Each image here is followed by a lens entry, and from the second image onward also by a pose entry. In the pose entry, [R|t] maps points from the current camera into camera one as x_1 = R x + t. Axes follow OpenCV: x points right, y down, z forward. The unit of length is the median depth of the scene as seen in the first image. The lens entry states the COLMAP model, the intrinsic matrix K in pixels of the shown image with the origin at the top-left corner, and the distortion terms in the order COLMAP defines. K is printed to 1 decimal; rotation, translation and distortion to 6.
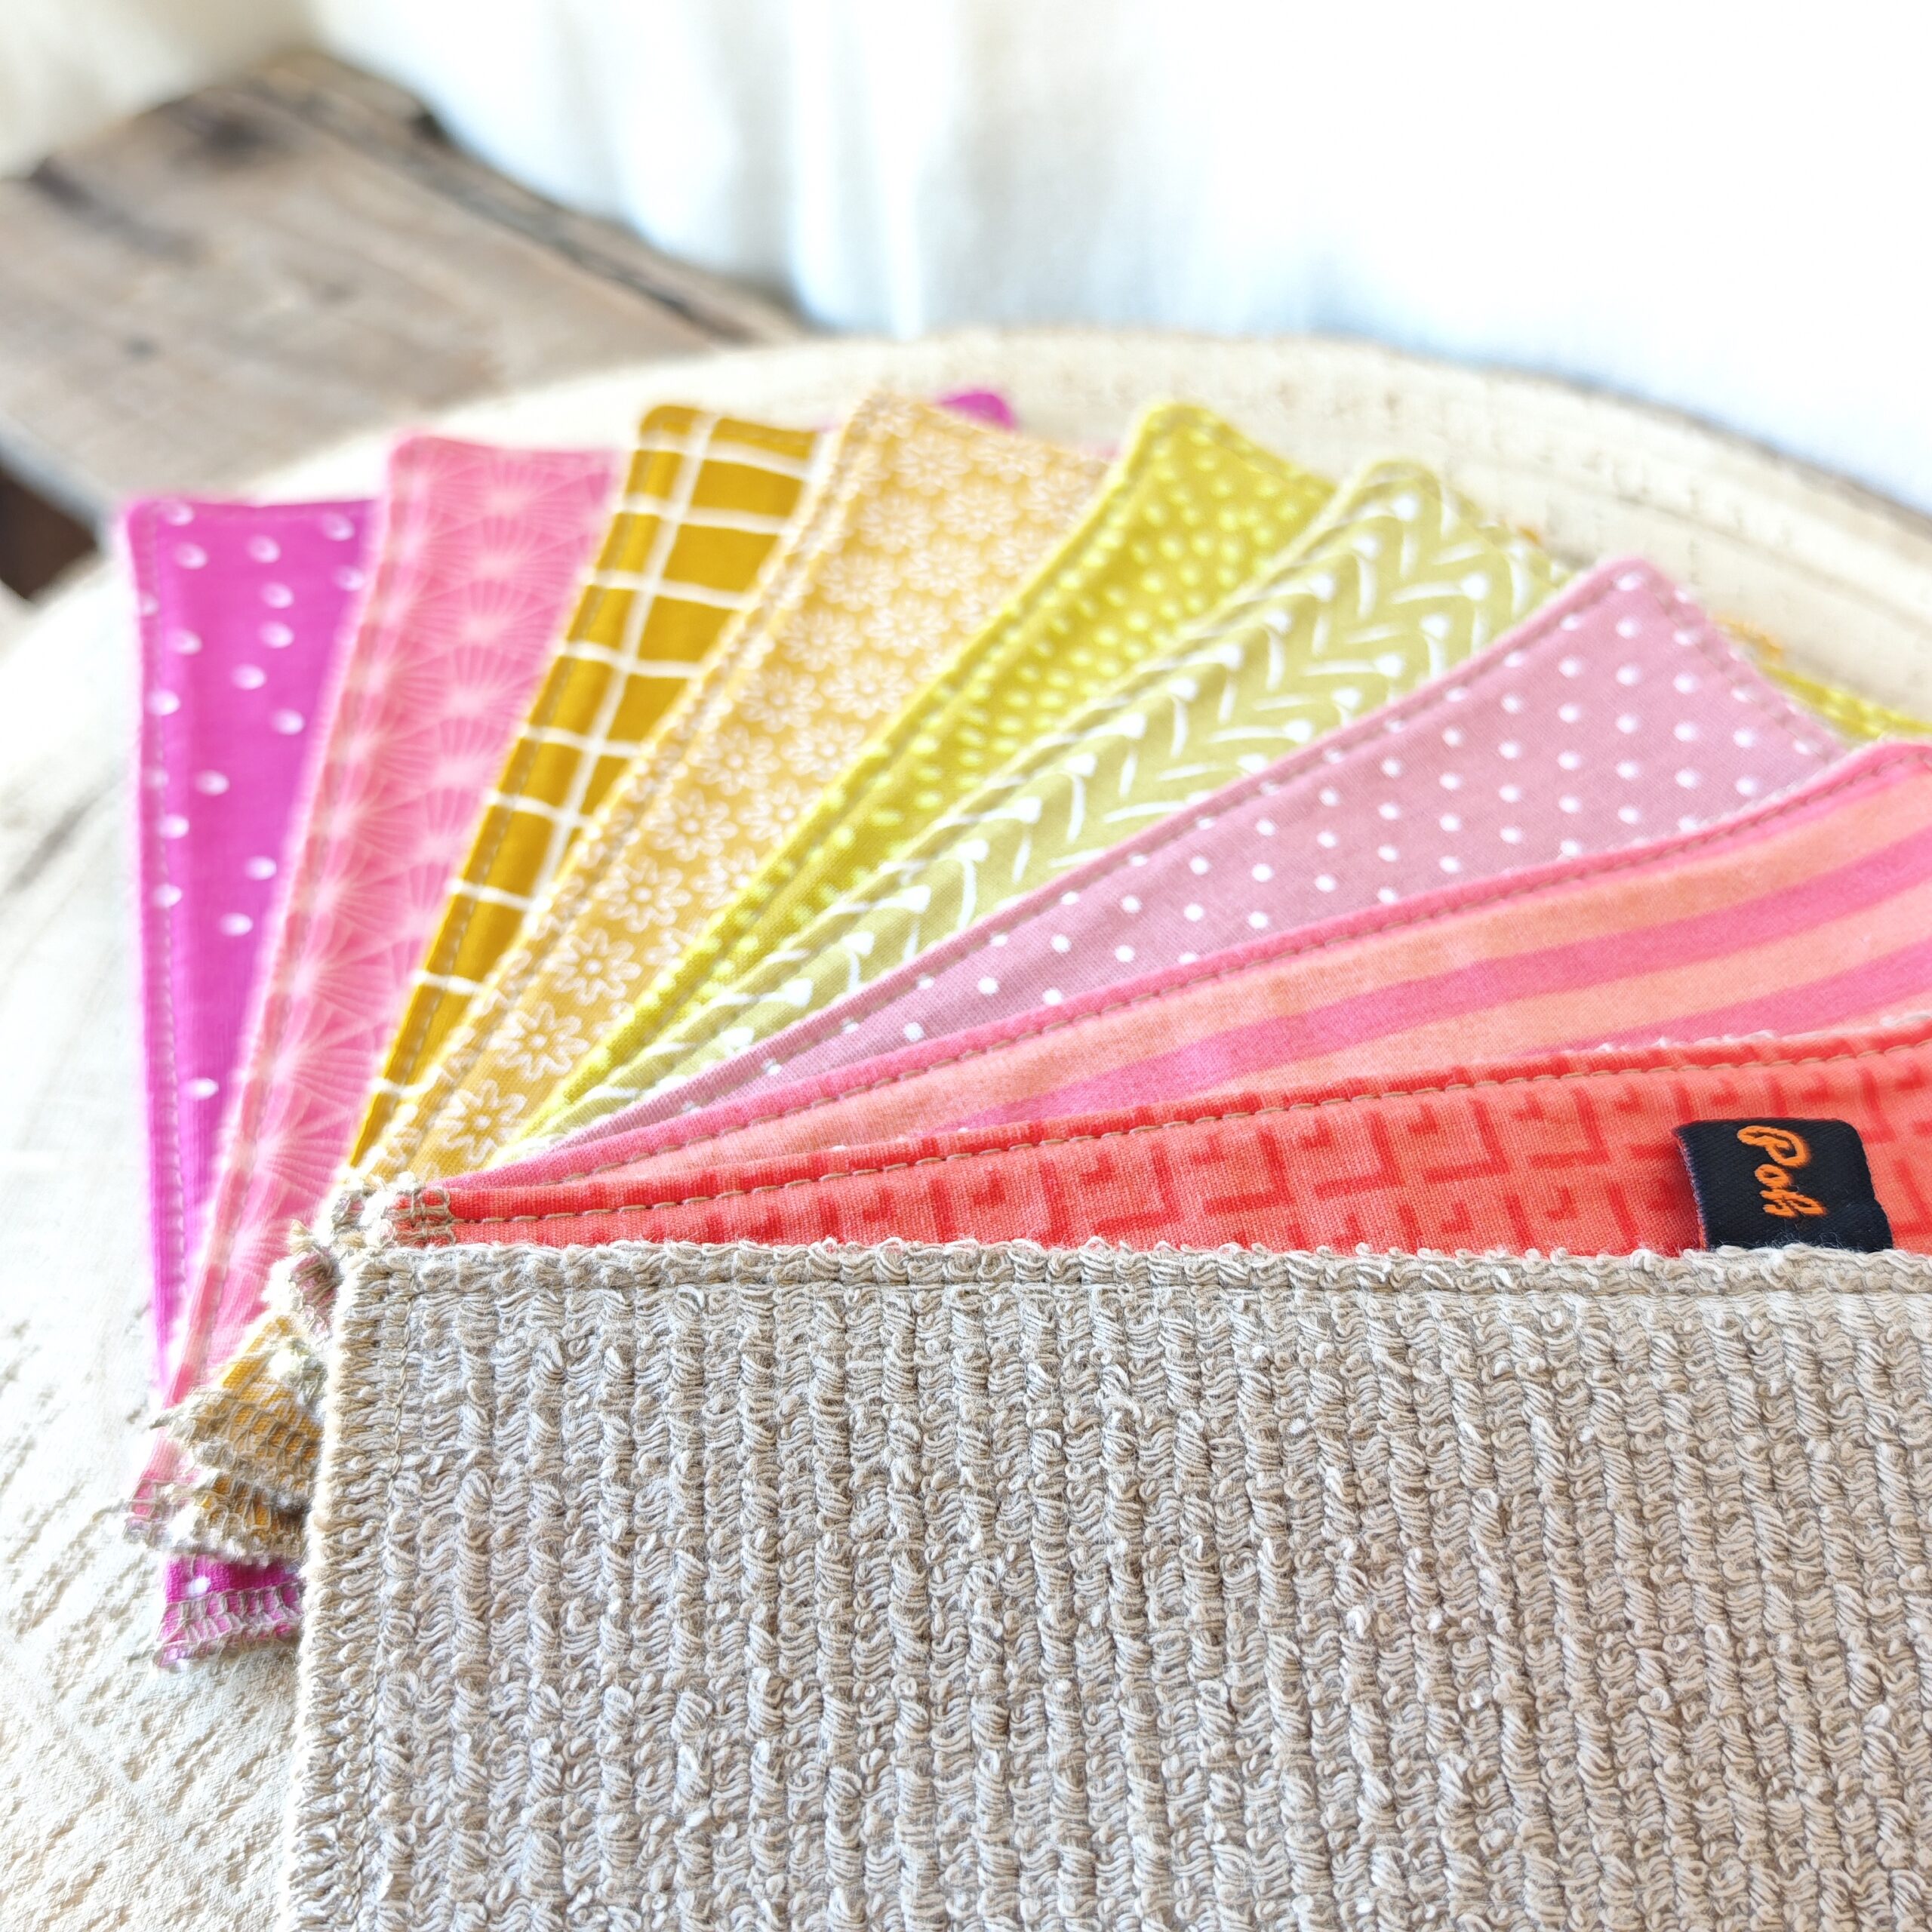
lens RADIAL K [[2765.0, 0, 966.0], [0, 2765.0, 966.0], [0, 0, 1]] dist [-0.077304, 0.052645]
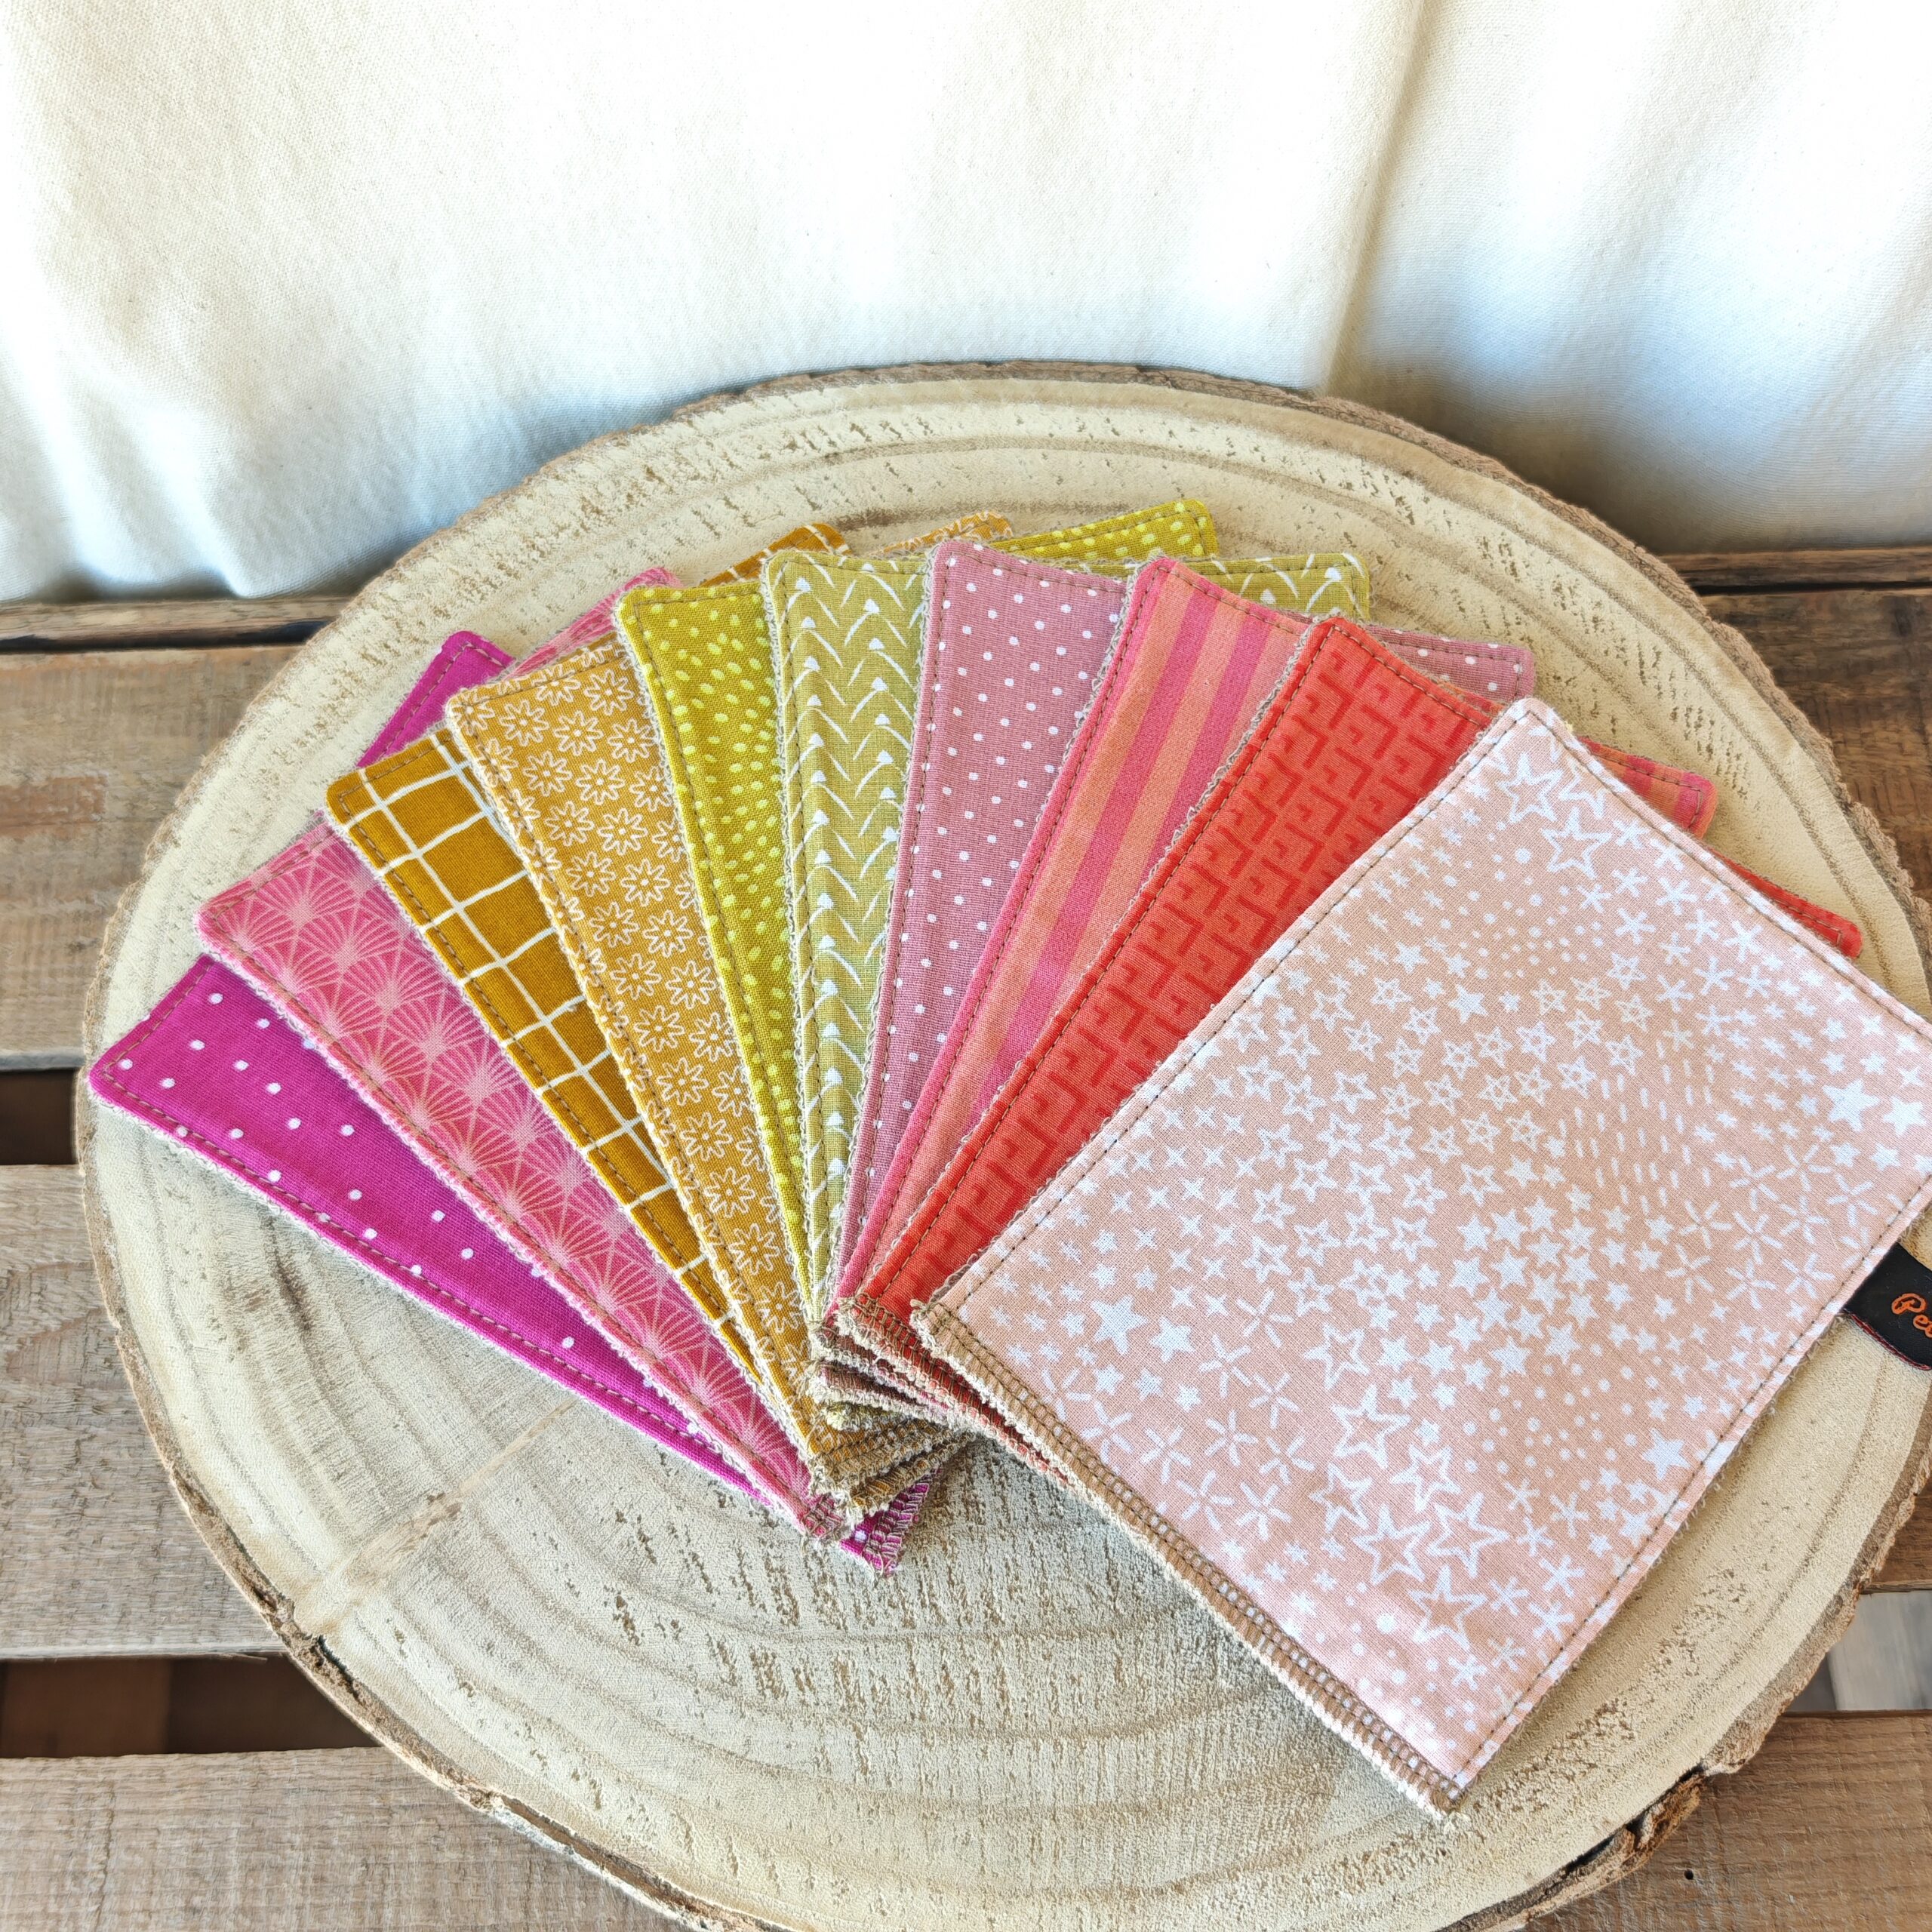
lens RADIAL K [[2691.7, 0, 963.0], [0, 2691.7, 905.3], [0, 0, 1]] dist [0.157248, -0.741715]
pose [[0.698522, -0.633282, 0.333197, -0.470795], [0.510835, 0.767367, 0.387551, -0.650752], [-0.501114, -0.100504, 0.859525, -0.491884]]
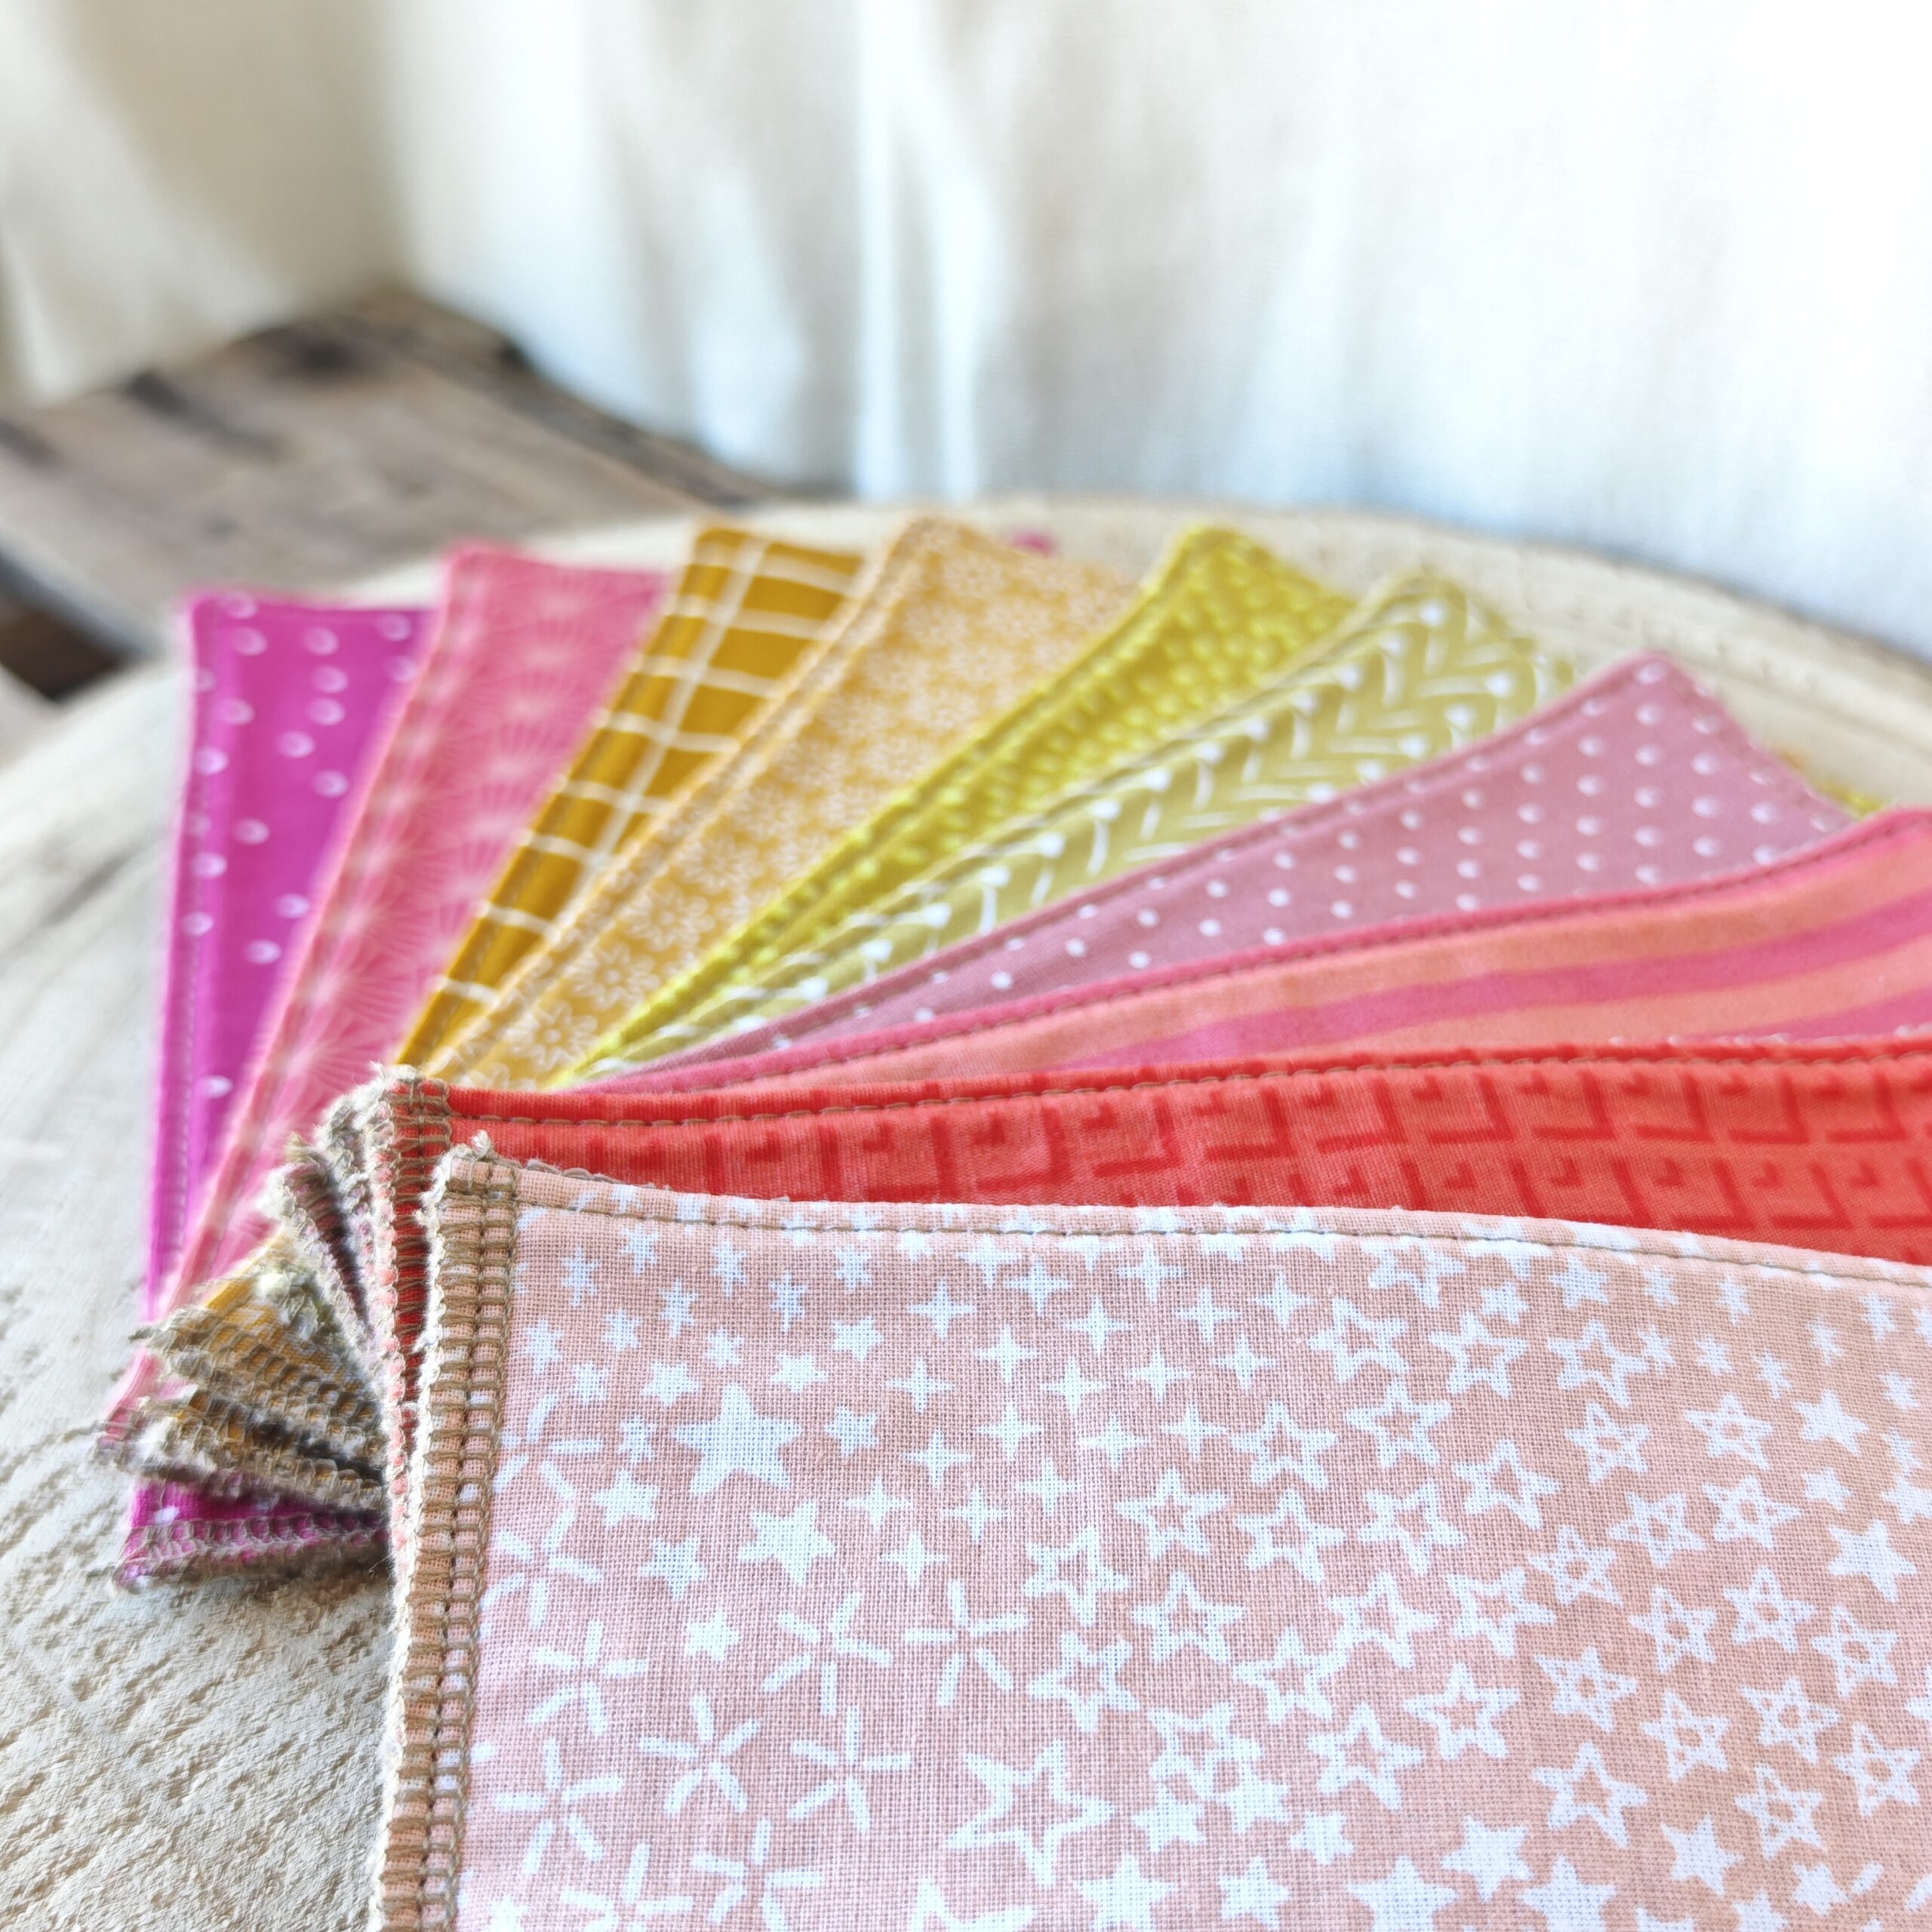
lens RADIAL K [[2777.0, 0, 1008.8], [0, 2777.0, 962.7], [0, 0, 1]] dist [-0.061933, -0.003432]
pose [[0.999427, 0.031333, -0.012811, 0.021049], [-0.033006, 0.986031, -0.163259, 0.148573], [0.007517, 0.163589, 0.986500, 0.002765]]
